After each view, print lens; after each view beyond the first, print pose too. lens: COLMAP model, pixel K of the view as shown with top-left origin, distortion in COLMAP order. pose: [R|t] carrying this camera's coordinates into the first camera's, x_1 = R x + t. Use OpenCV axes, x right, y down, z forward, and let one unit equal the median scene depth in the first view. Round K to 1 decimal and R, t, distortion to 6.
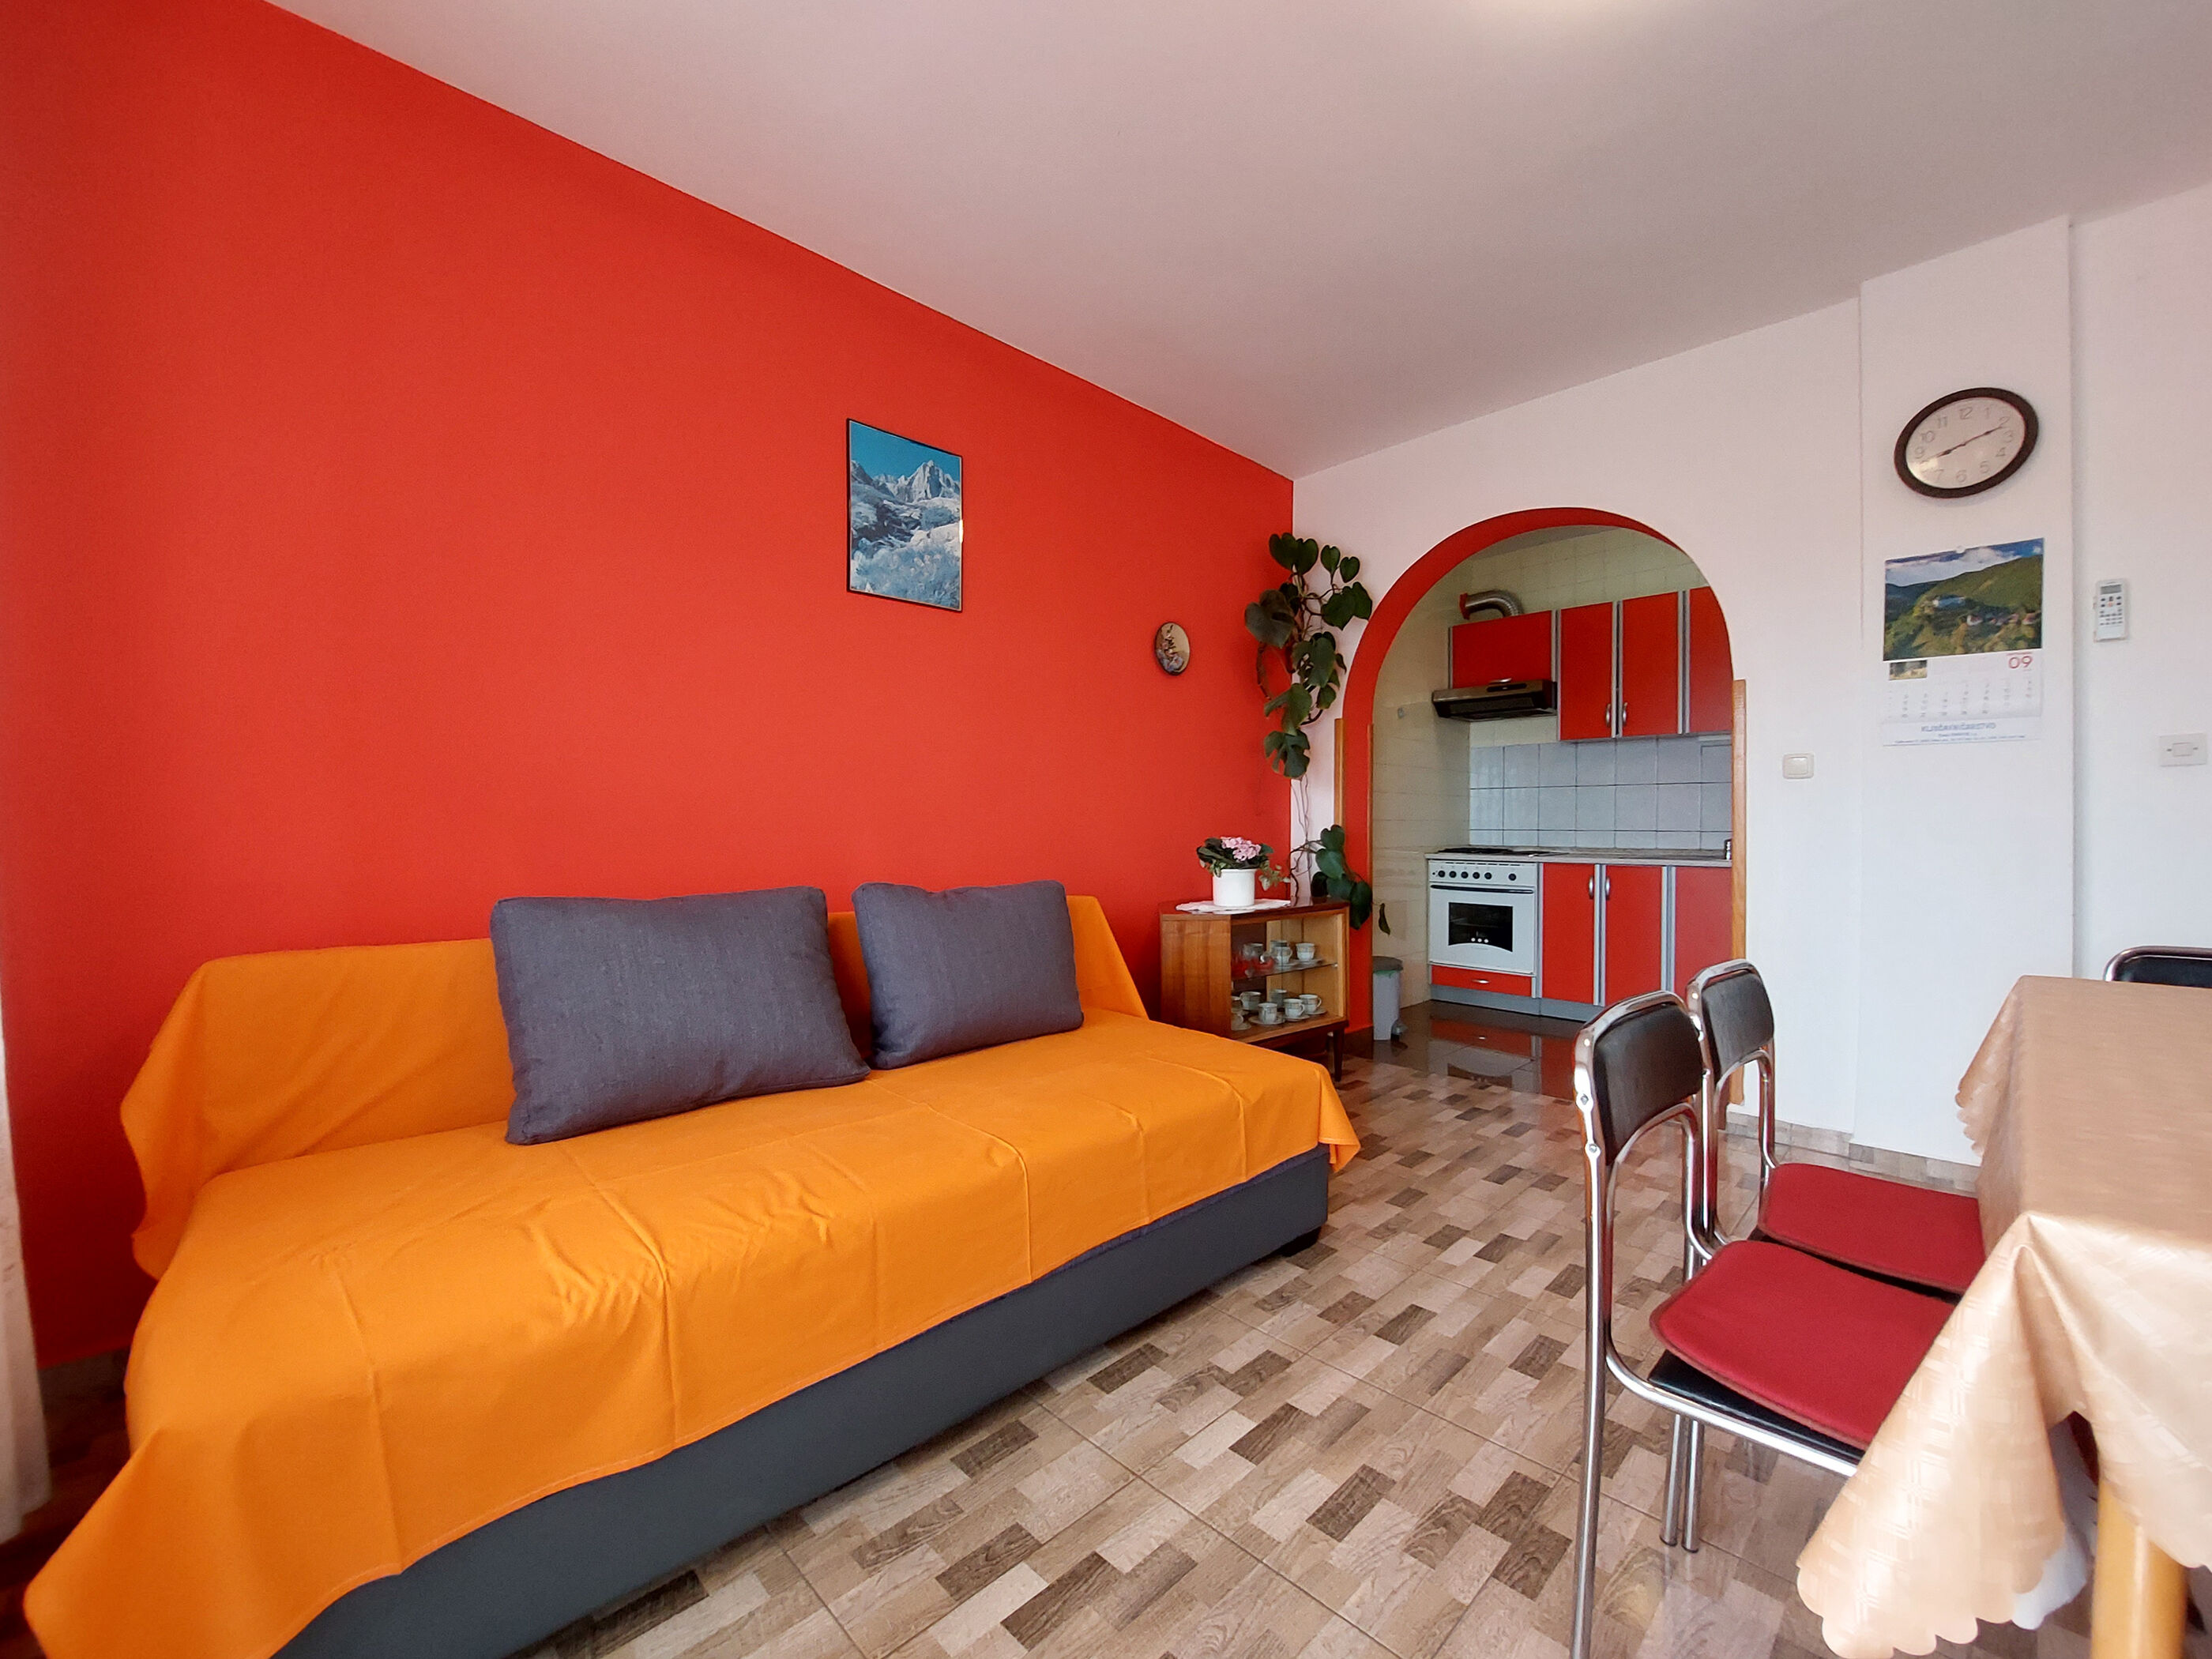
lens RADIAL K [[901.6, 0, 1106.2], [0, 901.6, 820.0], [0, 0, 1]] dist [-0.019701, 0.000193]
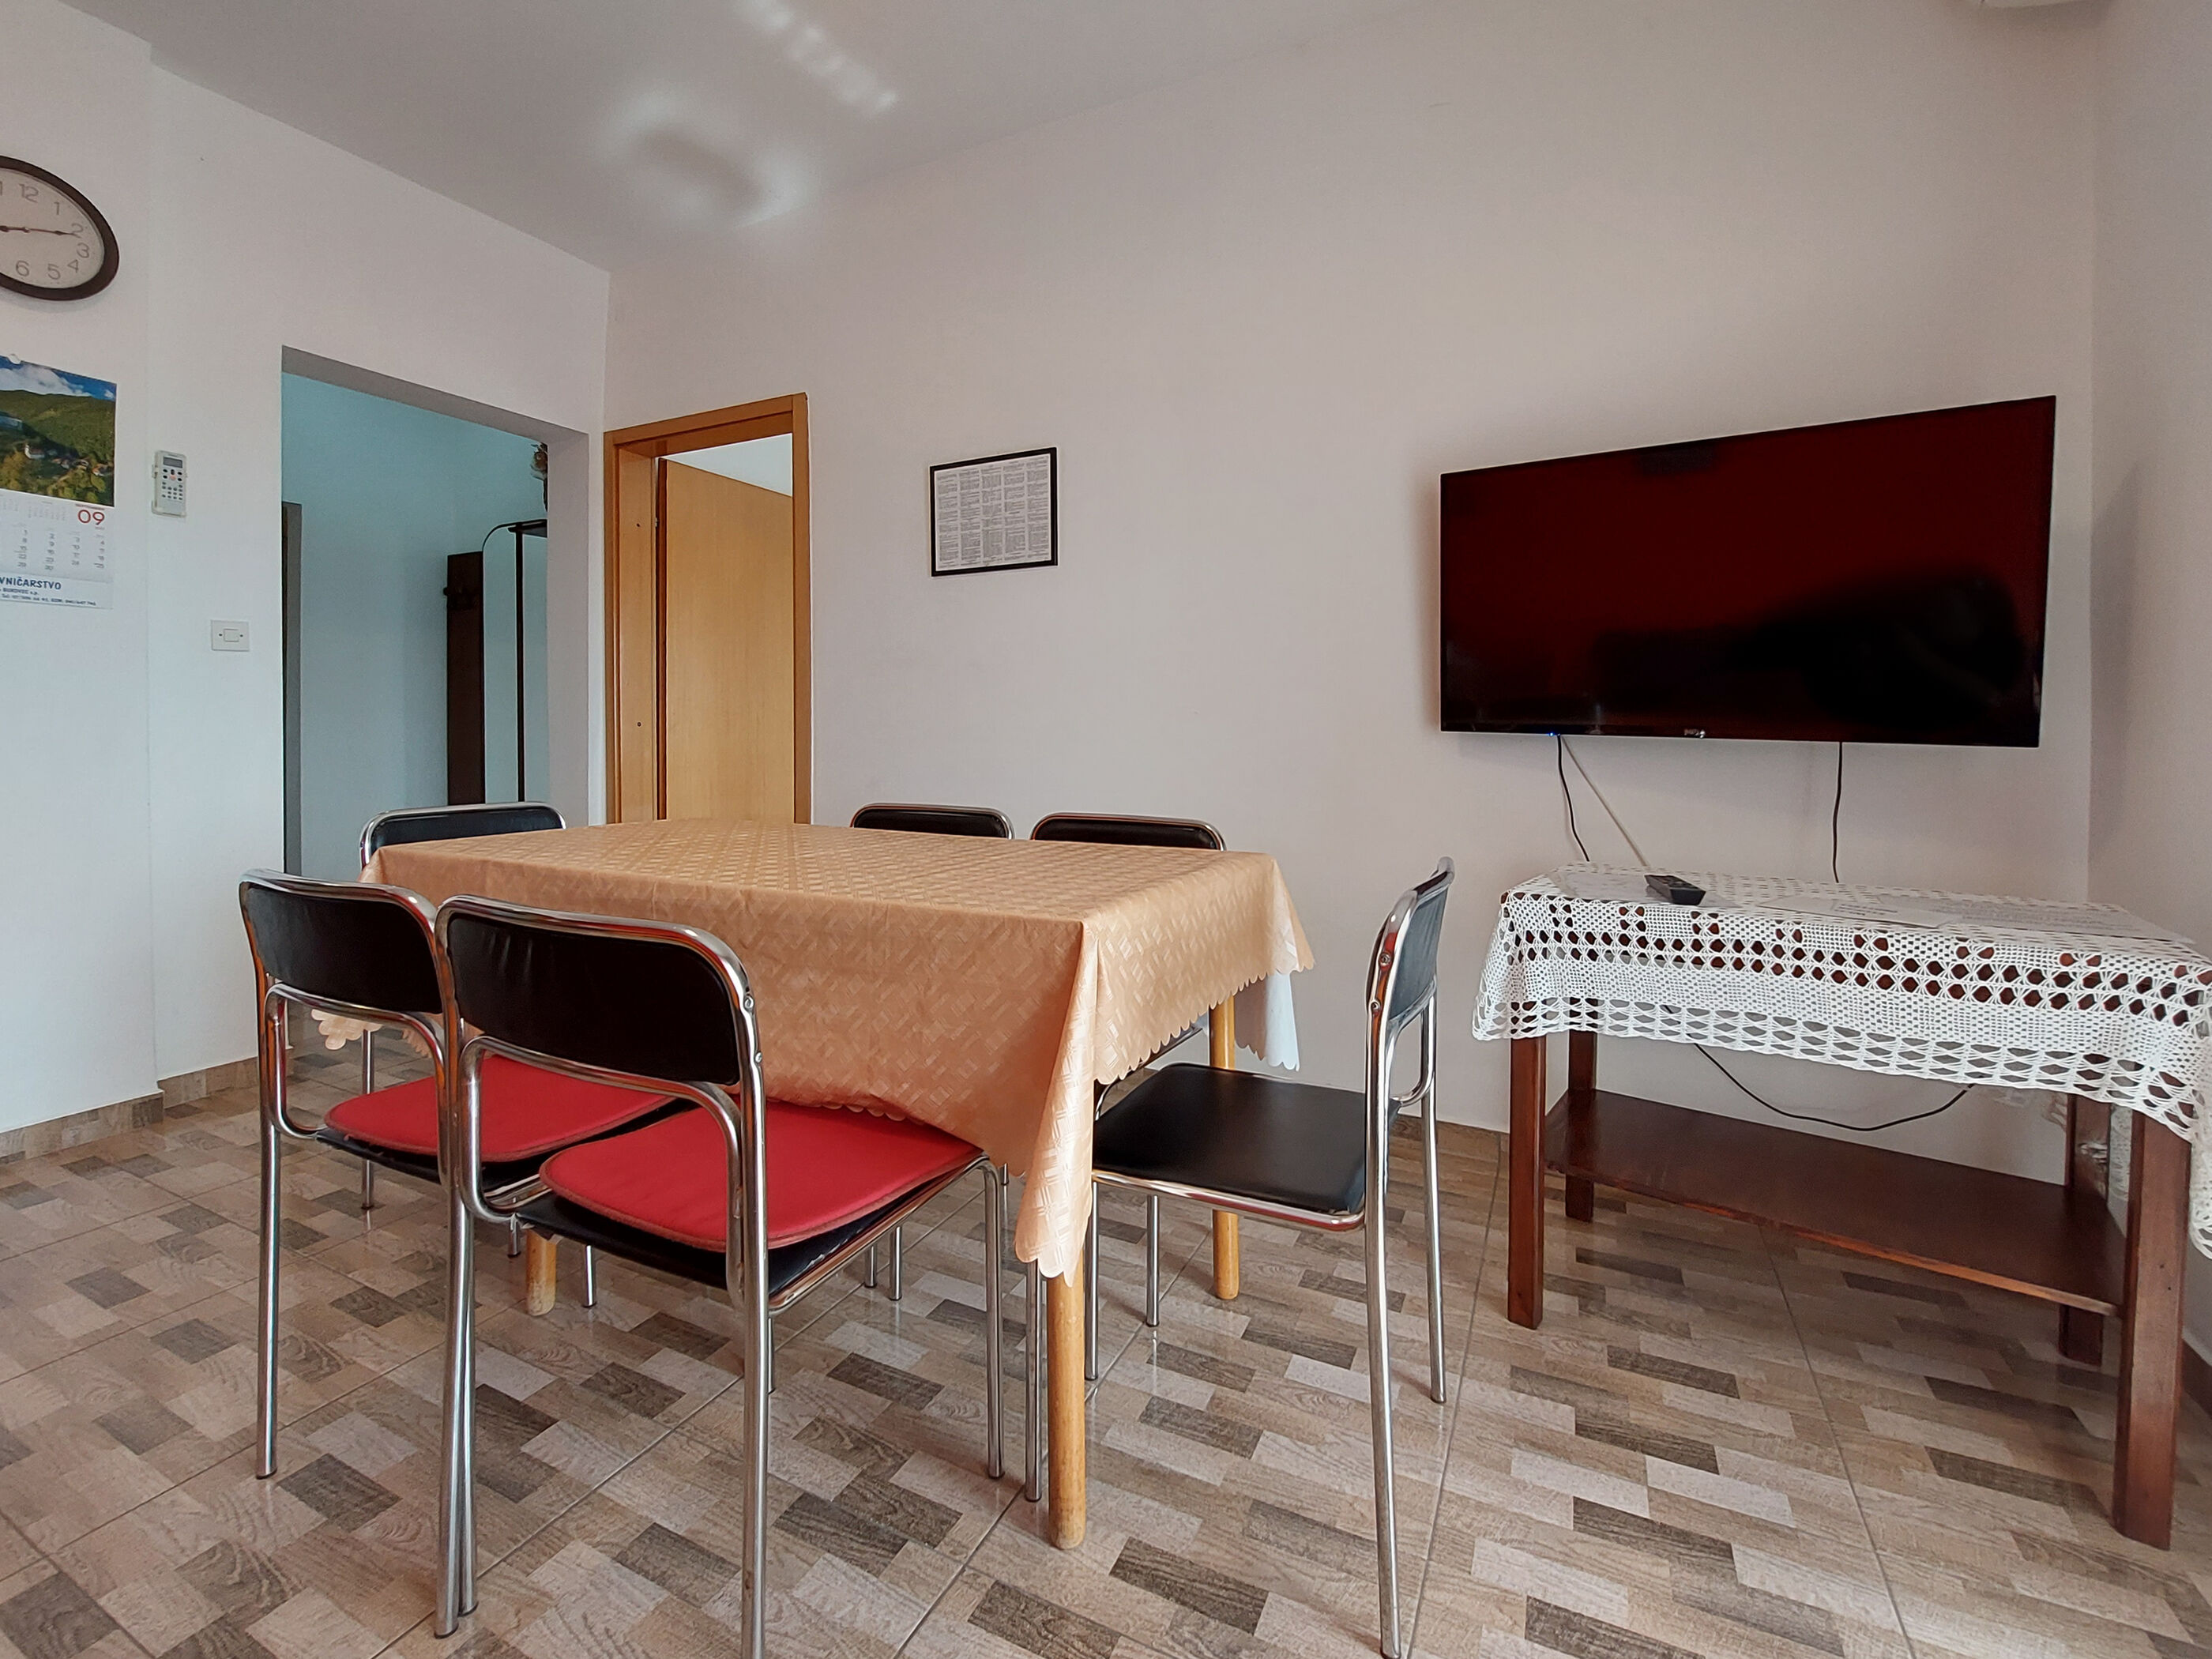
lens RADIAL K [[927.0, 0, 1079.5], [0, 927.0, 739.5], [0, 0, 1]] dist [-0.014339, -0.000272]
pose [[-0.308665, -0.008387, 0.951134, -0.100804], [-0.001870, 0.999965, 0.008211, 0.026589], [-0.951169, 0.000756, -0.308669, 0.317933]]
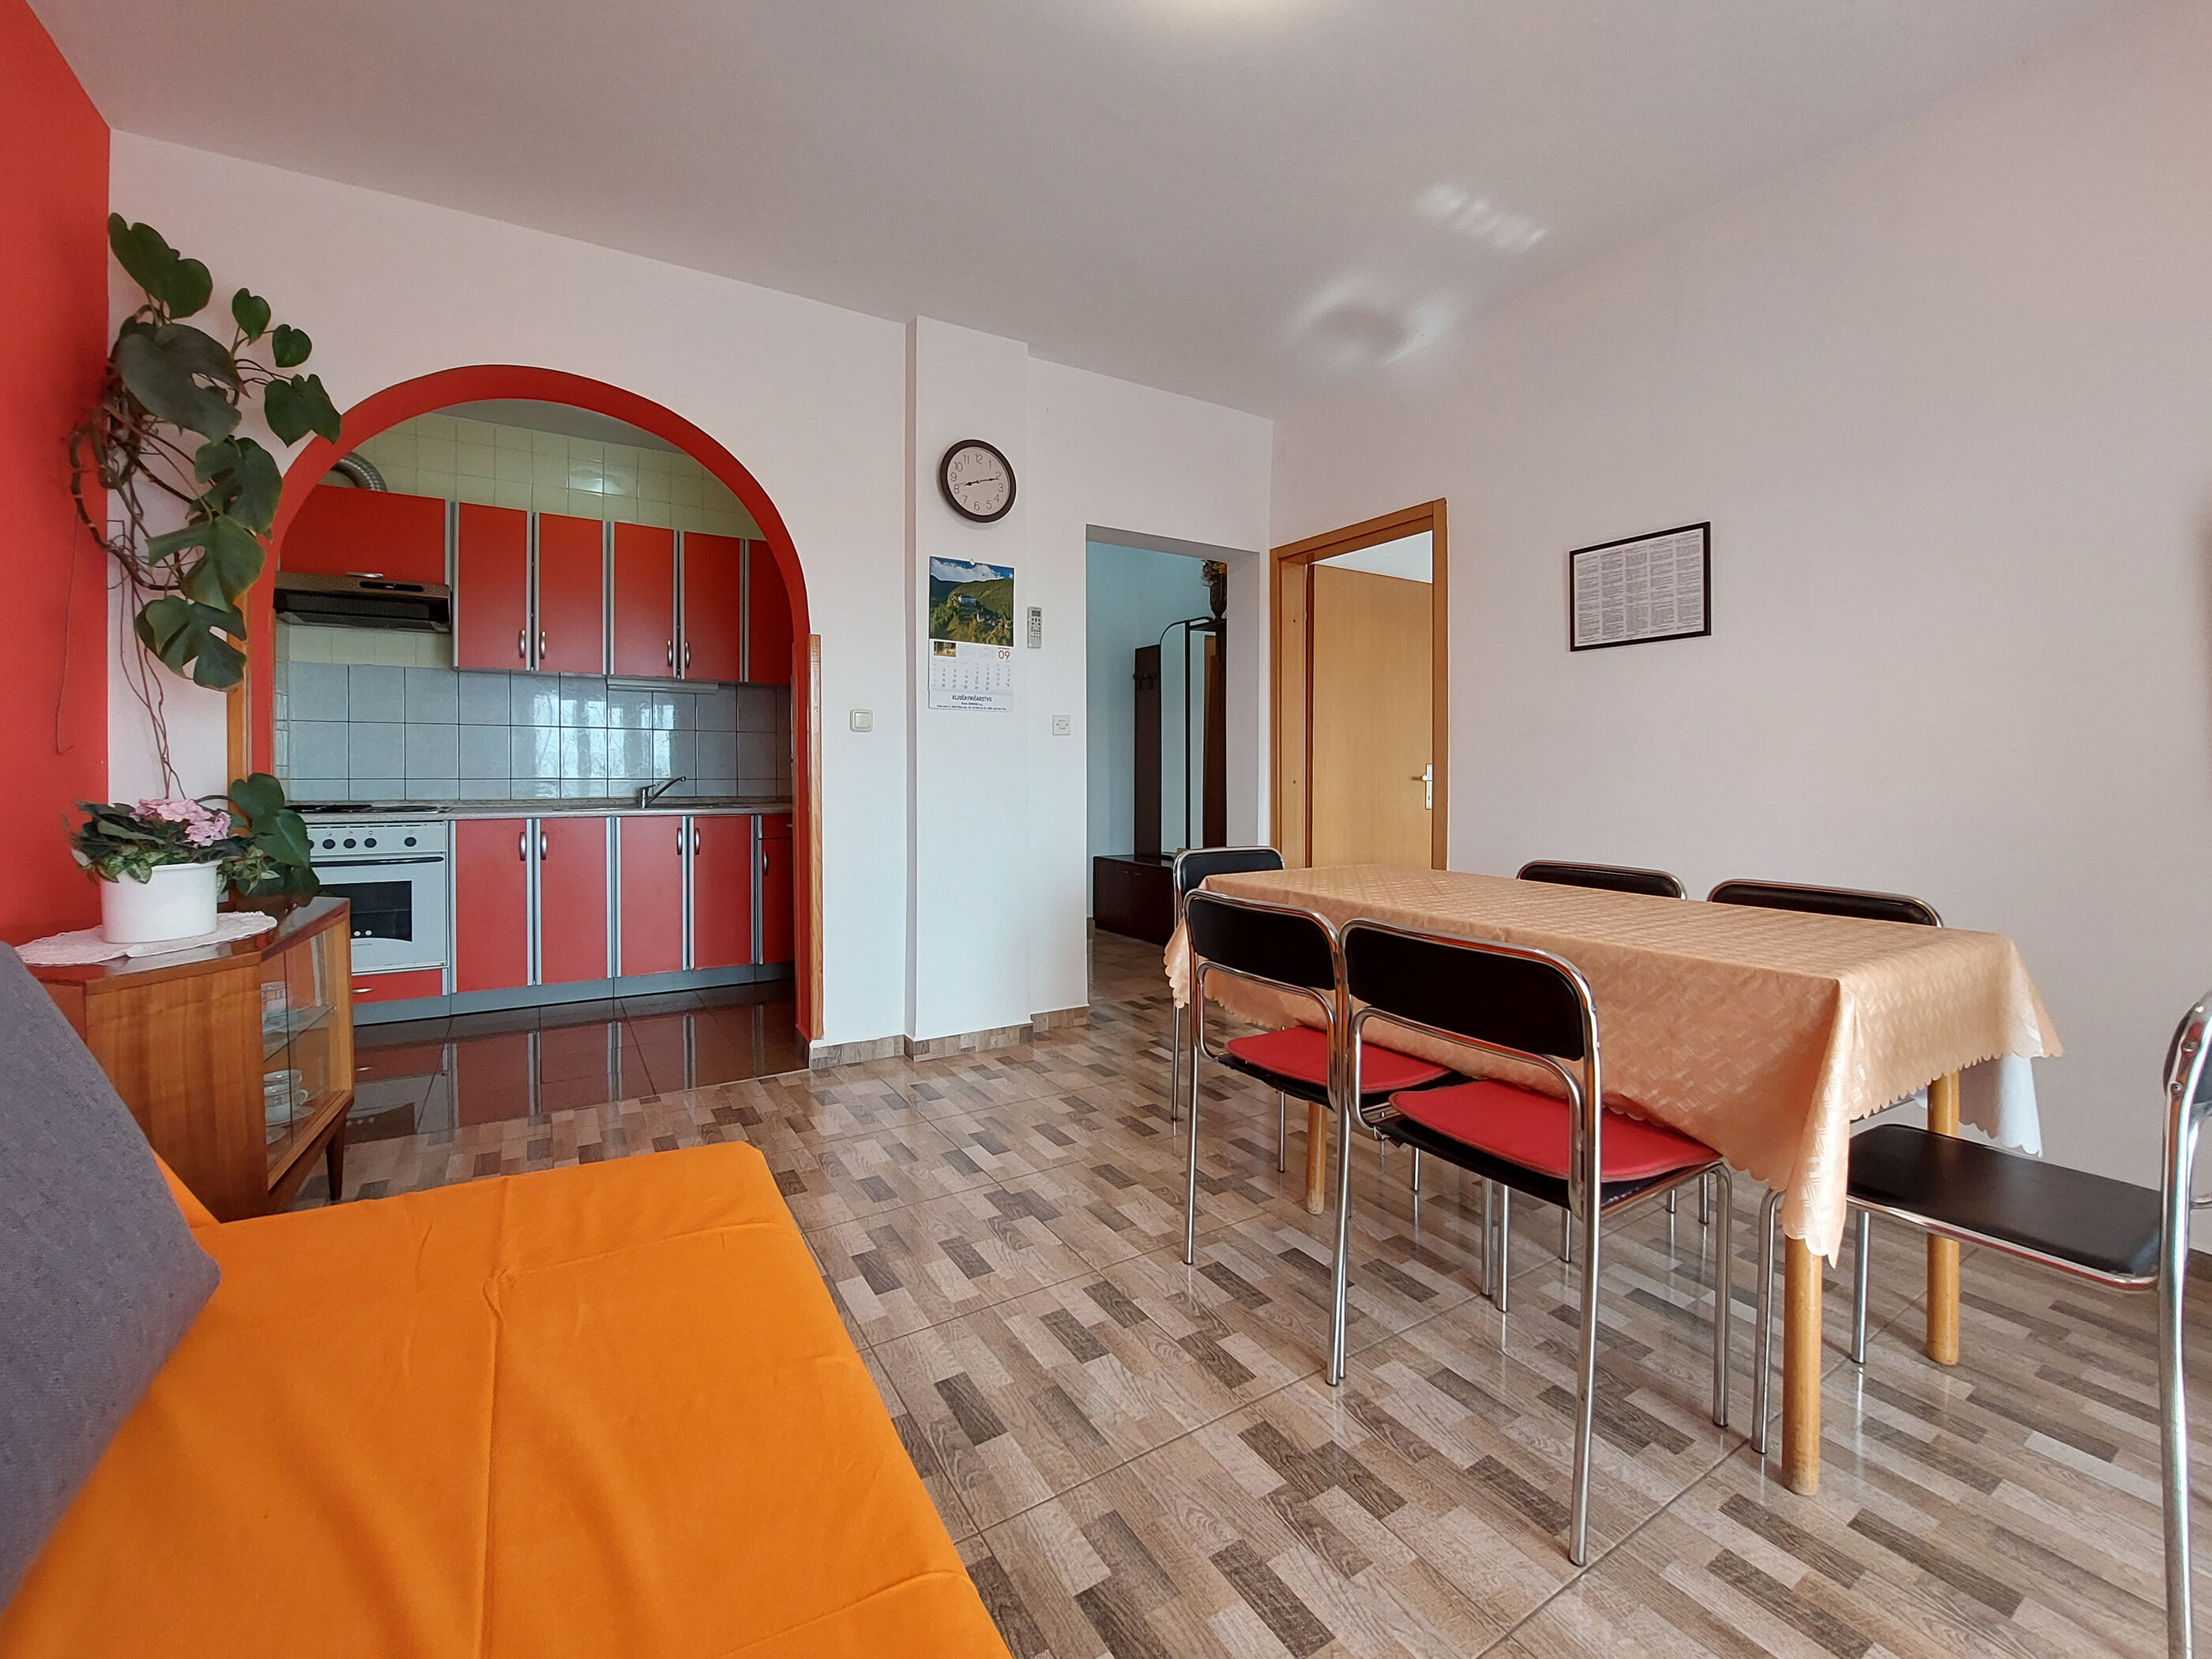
lens RADIAL K [[905.9, 0, 1104.7], [0, 905.9, 780.2], [0, 0, 1]] dist [-0.019196, -0.000584]
pose [[0.216037, -0.009917, 0.976335, -0.276473], [-0.006698, 0.999910, 0.011638, -0.001106], [-0.976362, -0.009054, 0.215951, 0.485230]]
